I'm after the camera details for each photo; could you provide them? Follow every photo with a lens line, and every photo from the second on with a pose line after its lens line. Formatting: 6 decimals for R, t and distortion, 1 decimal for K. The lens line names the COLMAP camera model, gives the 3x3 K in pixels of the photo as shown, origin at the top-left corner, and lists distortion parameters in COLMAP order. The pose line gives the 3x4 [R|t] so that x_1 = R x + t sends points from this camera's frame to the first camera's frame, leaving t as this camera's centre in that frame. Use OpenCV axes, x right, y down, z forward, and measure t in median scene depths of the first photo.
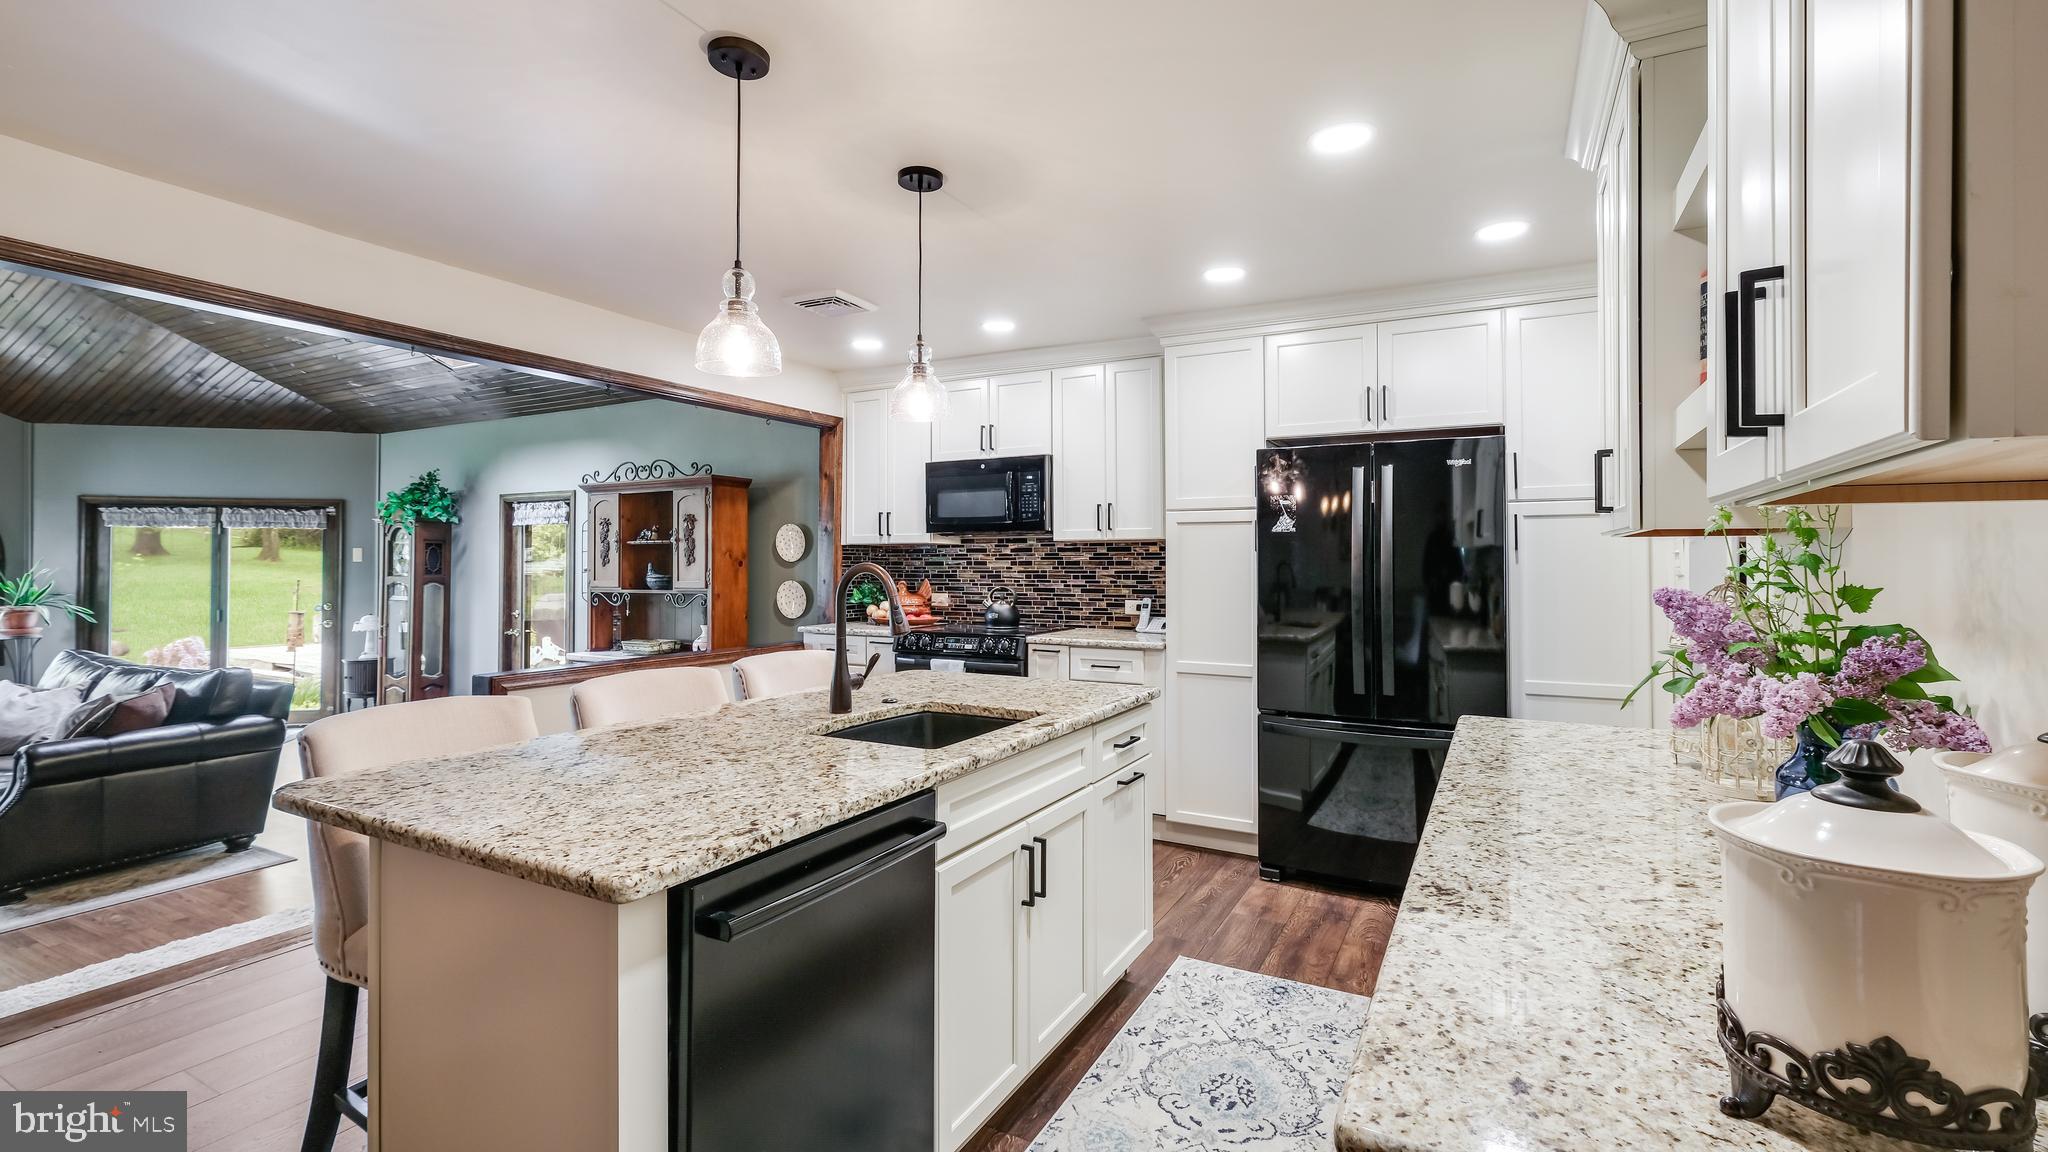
lens RADIAL K [[898.4, 0, 1027.1], [0, 898.4, 564.8], [0, 0, 1]] dist [0.008583, 0.000751]
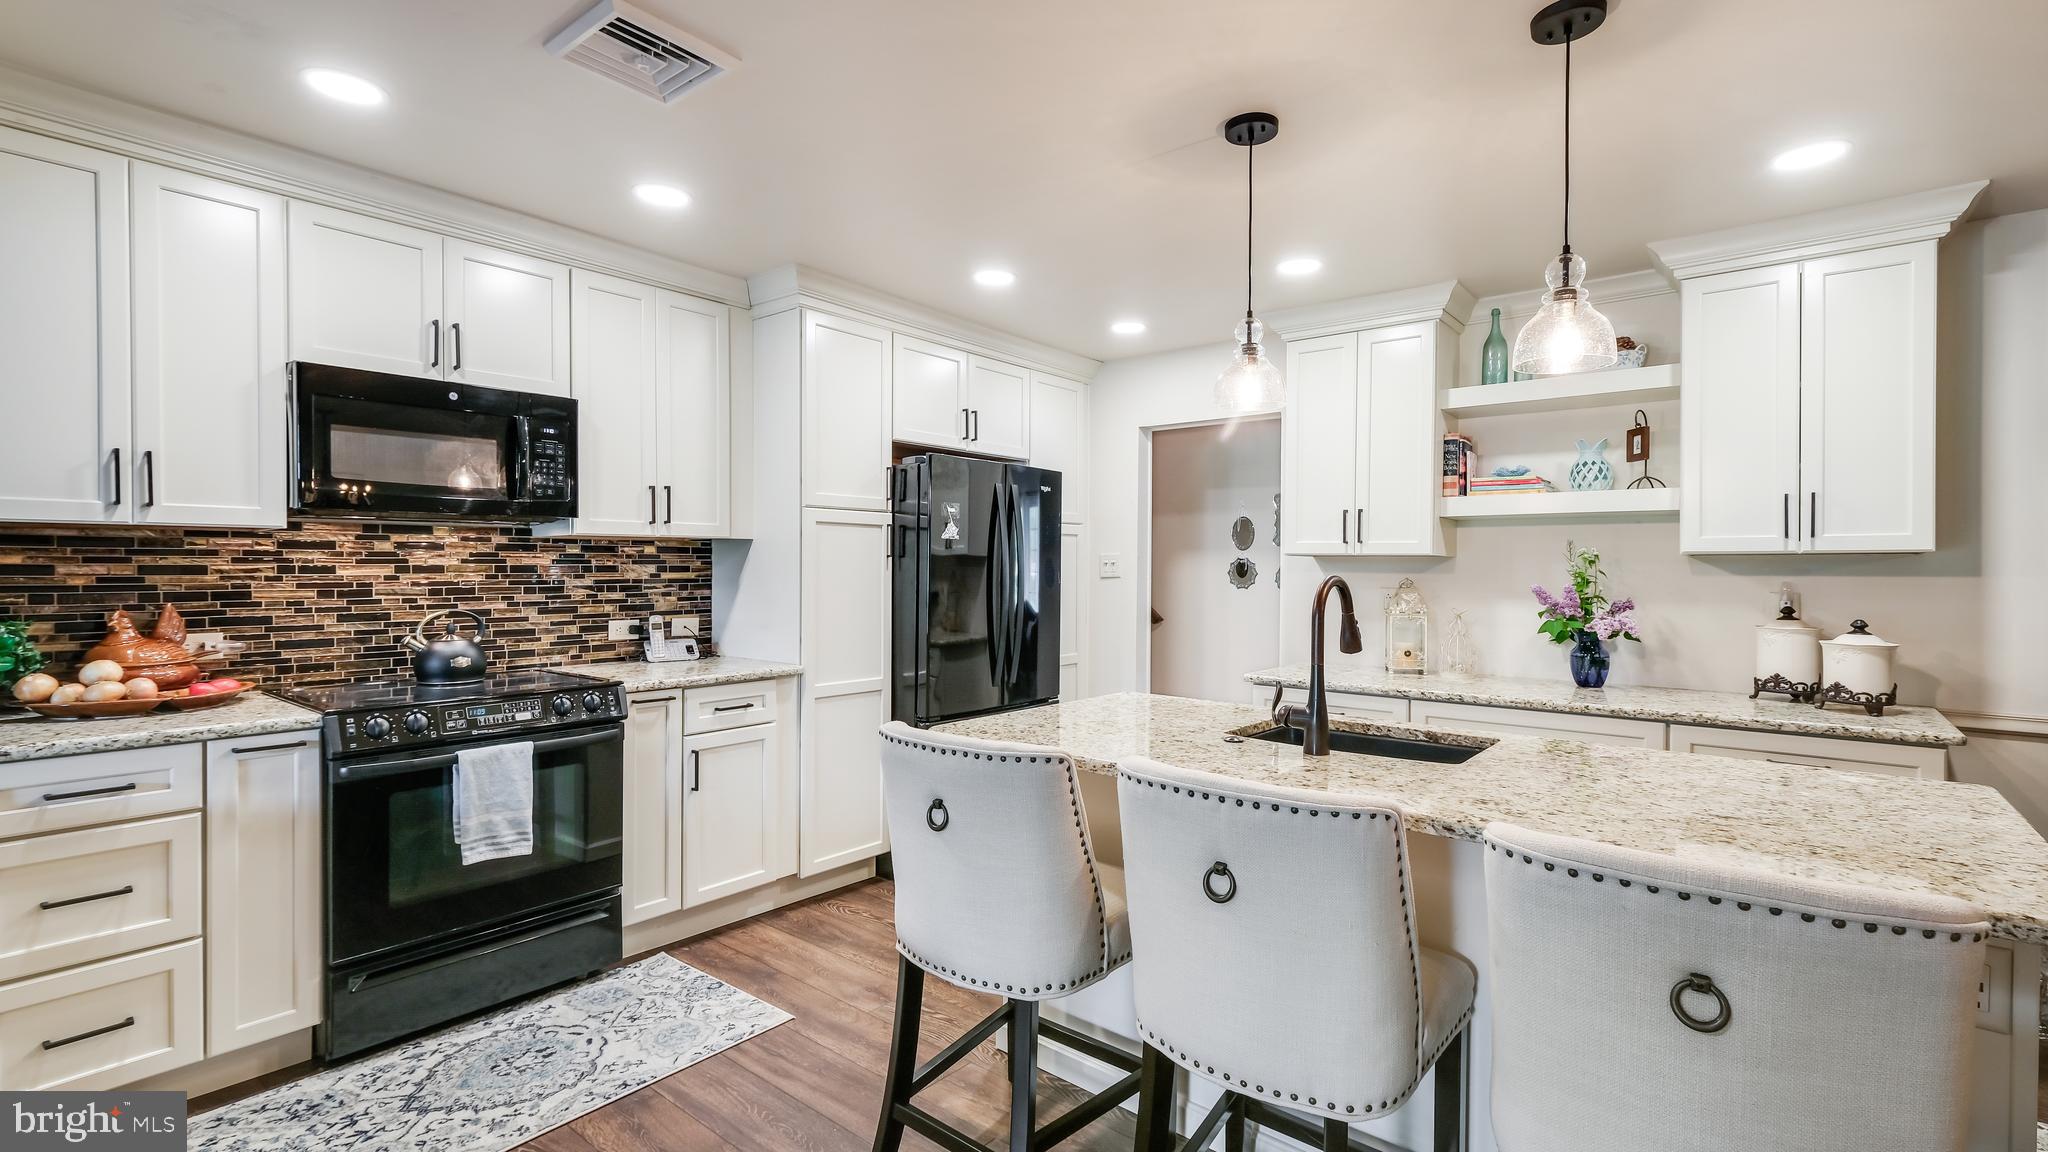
lens RADIAL K [[898.4, 0, 1026.2], [0, 898.4, 575.0], [0, 0, 1]] dist [0.008583, 0.000751]
pose [[0.208388, -0.009537, 0.978000, -0.510696], [-0.000830, 0.999950, 0.009928, -0.004170], [-0.978046, -0.002881, 0.208369, 0.522551]]
